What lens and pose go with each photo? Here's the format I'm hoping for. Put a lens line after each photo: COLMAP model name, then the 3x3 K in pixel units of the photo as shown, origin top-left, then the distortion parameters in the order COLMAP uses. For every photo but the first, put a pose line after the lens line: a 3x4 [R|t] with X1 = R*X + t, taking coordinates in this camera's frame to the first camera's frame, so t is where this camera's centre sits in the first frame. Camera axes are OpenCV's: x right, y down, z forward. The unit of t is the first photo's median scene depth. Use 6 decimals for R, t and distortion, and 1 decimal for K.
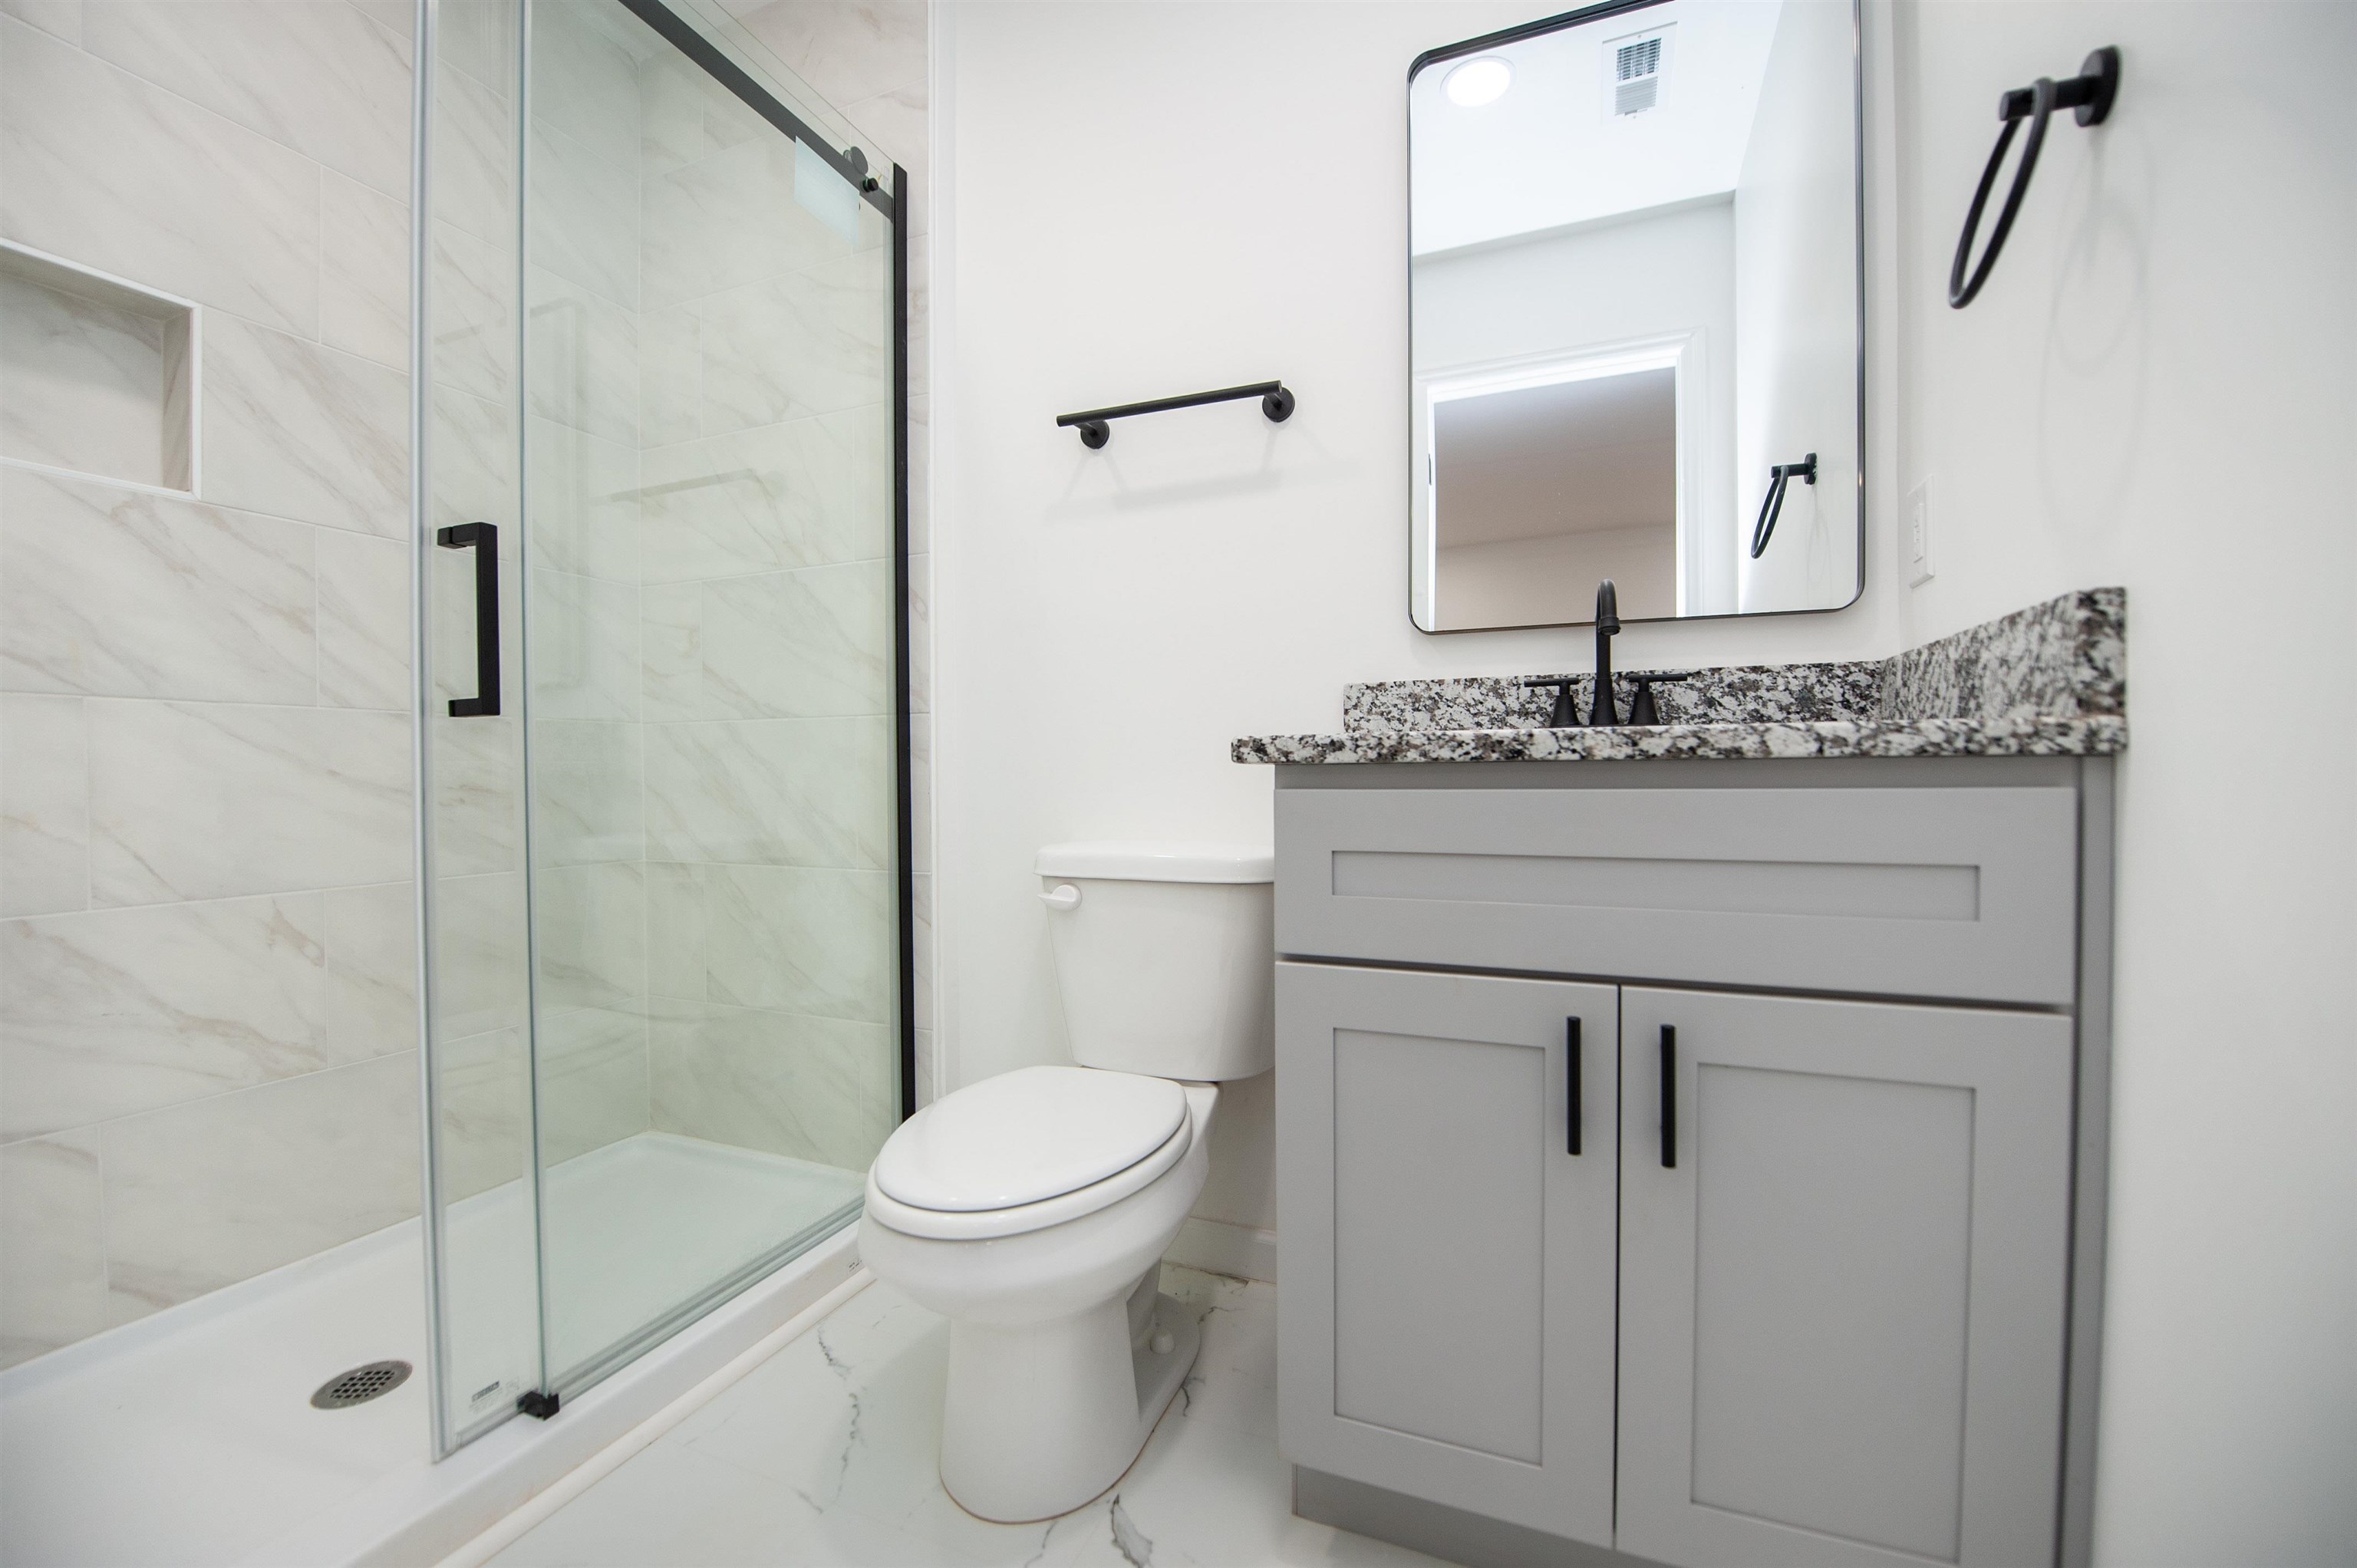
lens RADIAL K [[952.7, 0, 1181.8], [0, 952.7, 788.0], [0, 0, 1]] dist [-0.014691, -0.003065]
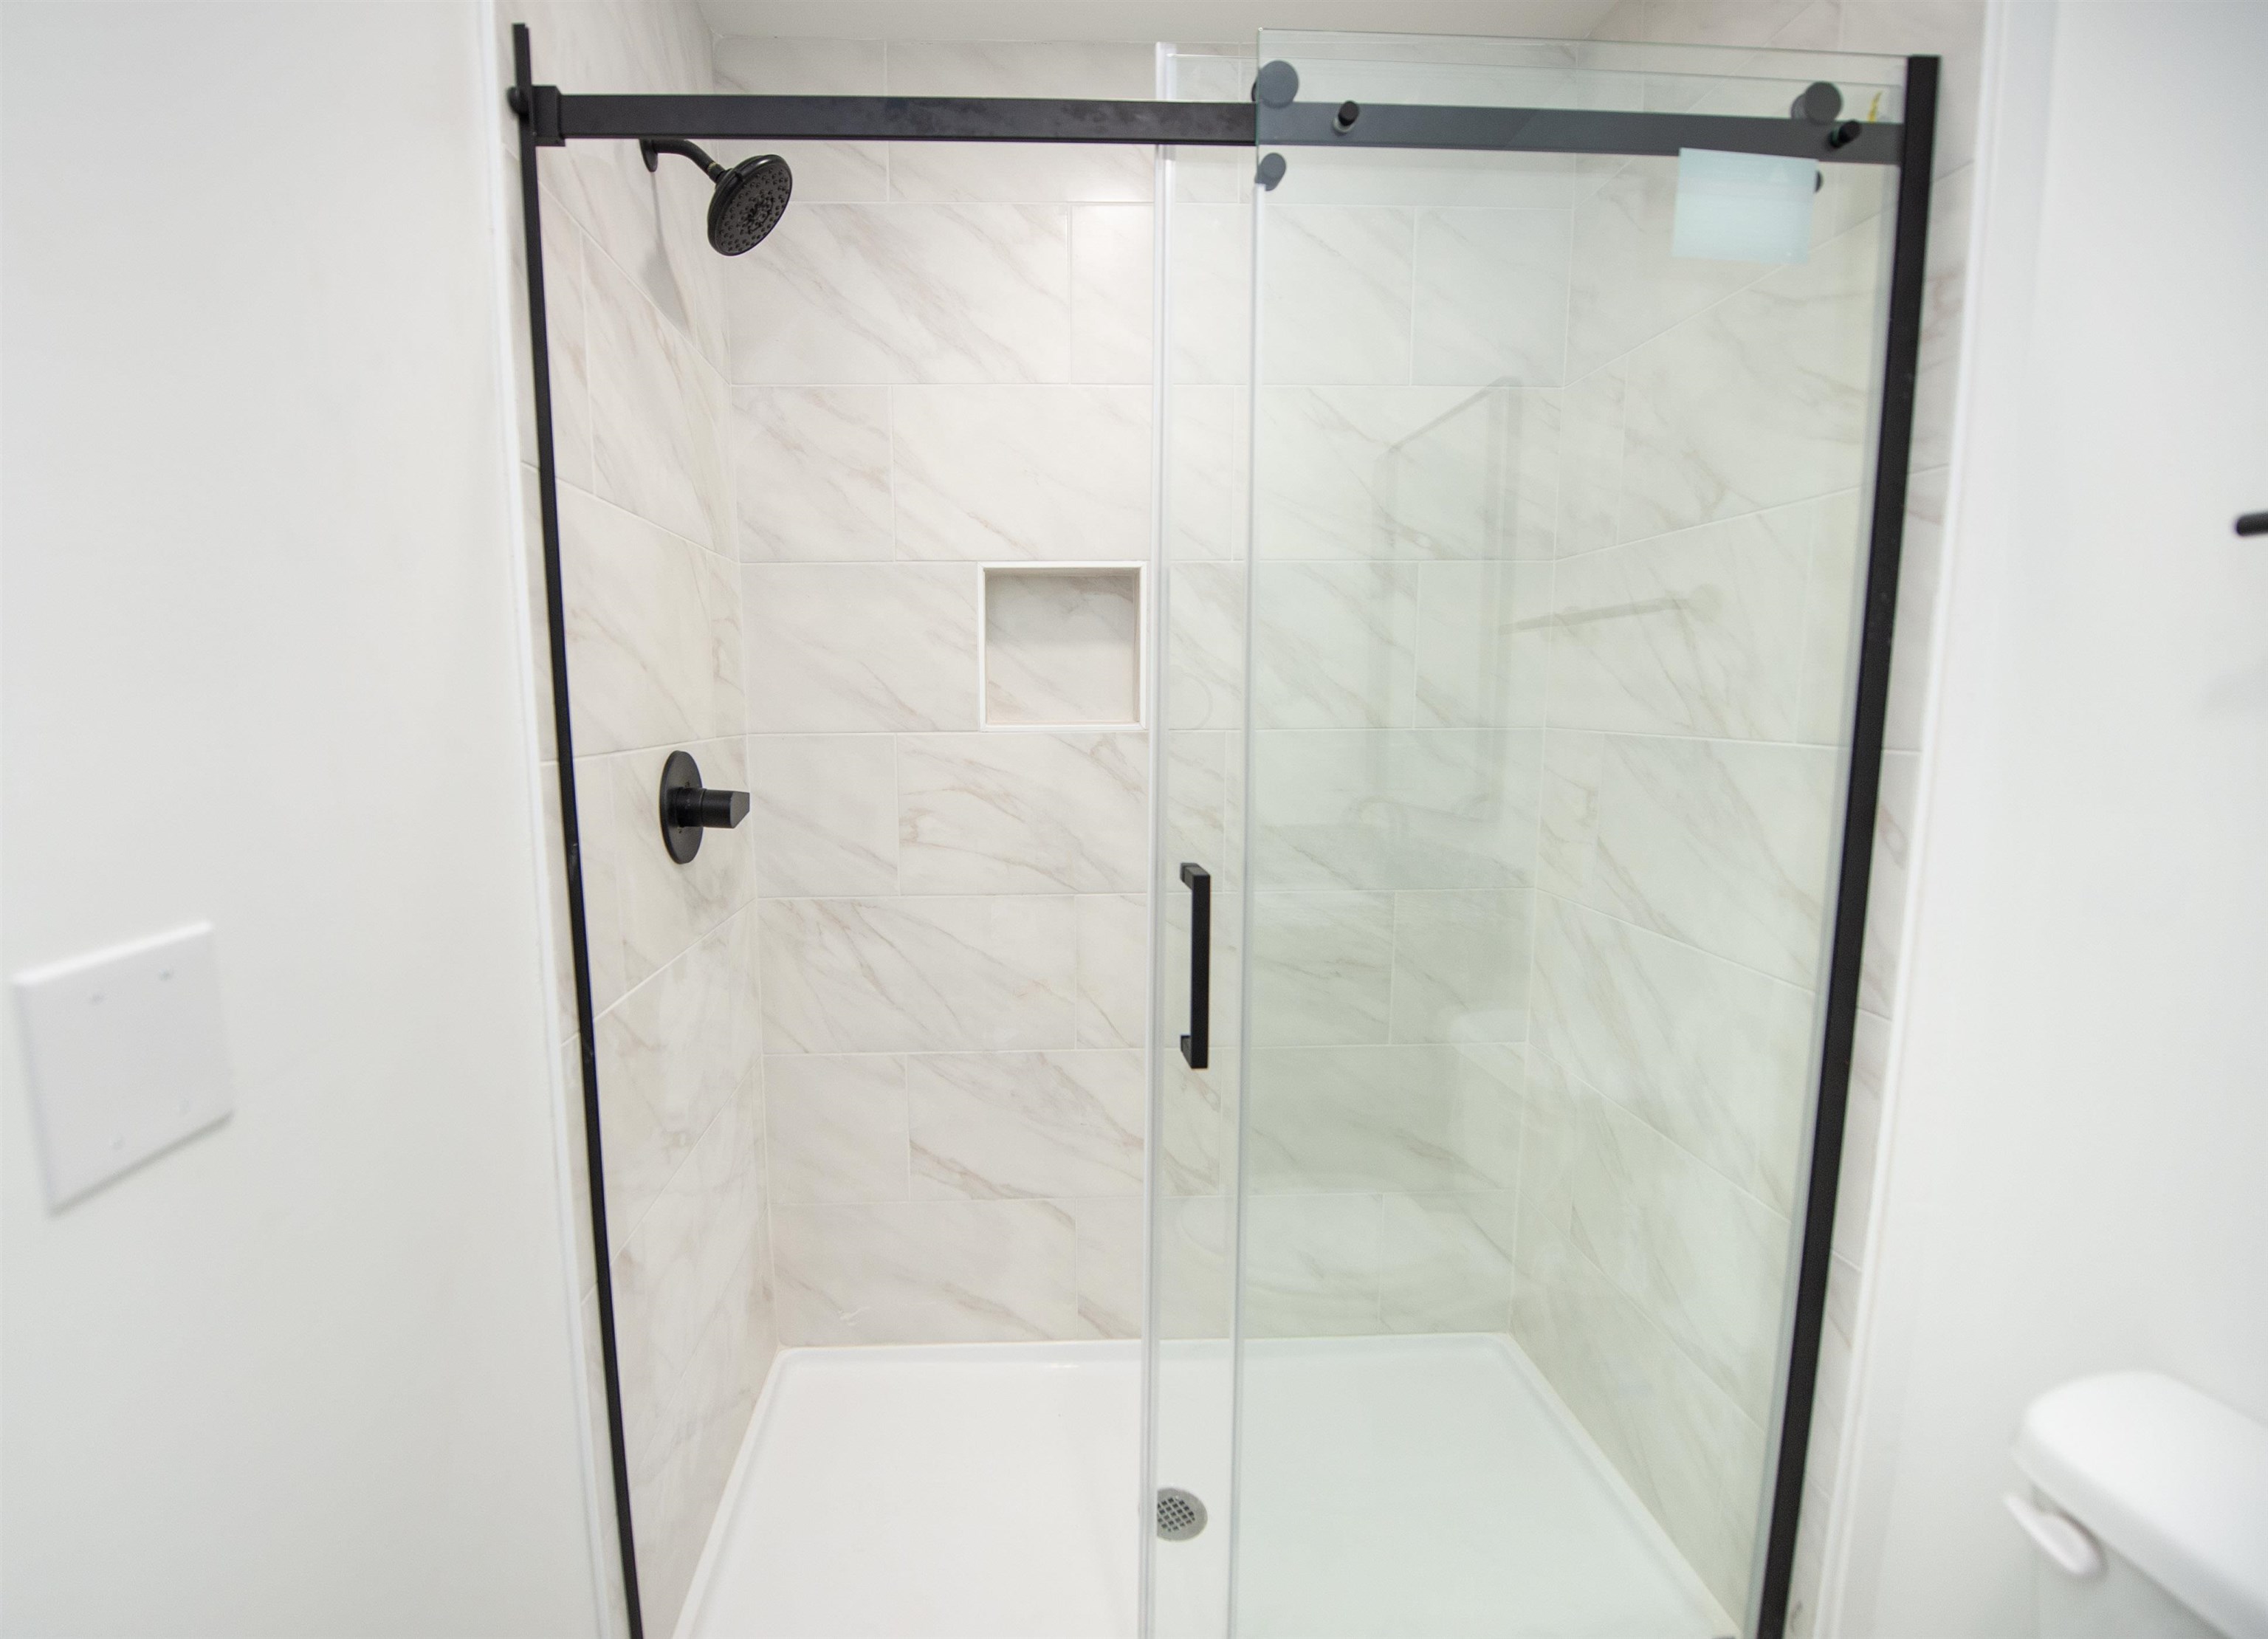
lens RADIAL K [[996.9, 0, 1066.7], [0, 996.9, 811.7], [0, 0, 1]] dist [-0.017254, -0.000567]
pose [[0.417969, 0.118499, -0.900700, 0.058231], [-0.013072, 0.992138, 0.124463, -0.278859], [0.908367, -0.040248, 0.416232, 0.283790]]
